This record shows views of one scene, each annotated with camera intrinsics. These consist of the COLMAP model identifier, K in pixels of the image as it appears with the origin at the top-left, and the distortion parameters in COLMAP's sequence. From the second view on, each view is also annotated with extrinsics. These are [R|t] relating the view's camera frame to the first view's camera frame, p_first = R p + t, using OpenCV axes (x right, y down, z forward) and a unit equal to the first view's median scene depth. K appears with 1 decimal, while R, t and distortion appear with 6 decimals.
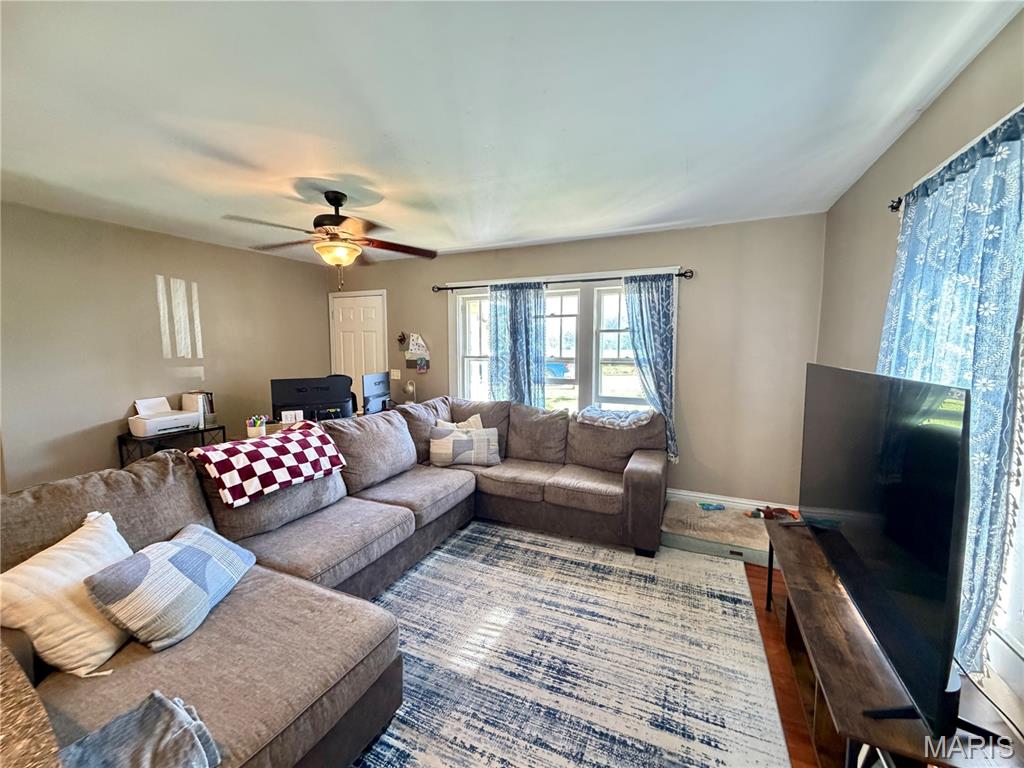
lens RADIAL K [[411.5, 0, 509.1], [0, 411.5, 382.7], [0, 0, 1]] dist [0.001542, 0.000325]
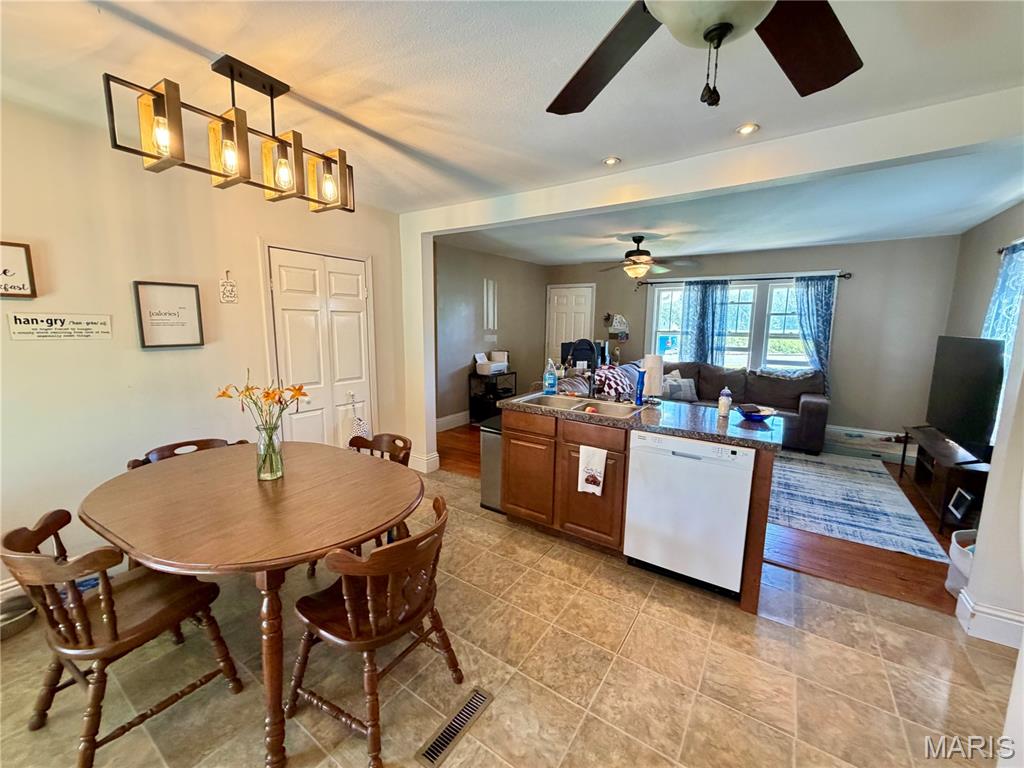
lens RADIAL K [[411.5, 0, 509.1], [0, 411.5, 382.7], [0, 0, 1]] dist [0.001542, 0.000325]
pose [[0.985846, 0.034397, -0.164090, -0.459352], [-0.025673, 0.998157, 0.054991, 0.060576], [0.165679, -0.050000, 0.984911, -0.610092]]
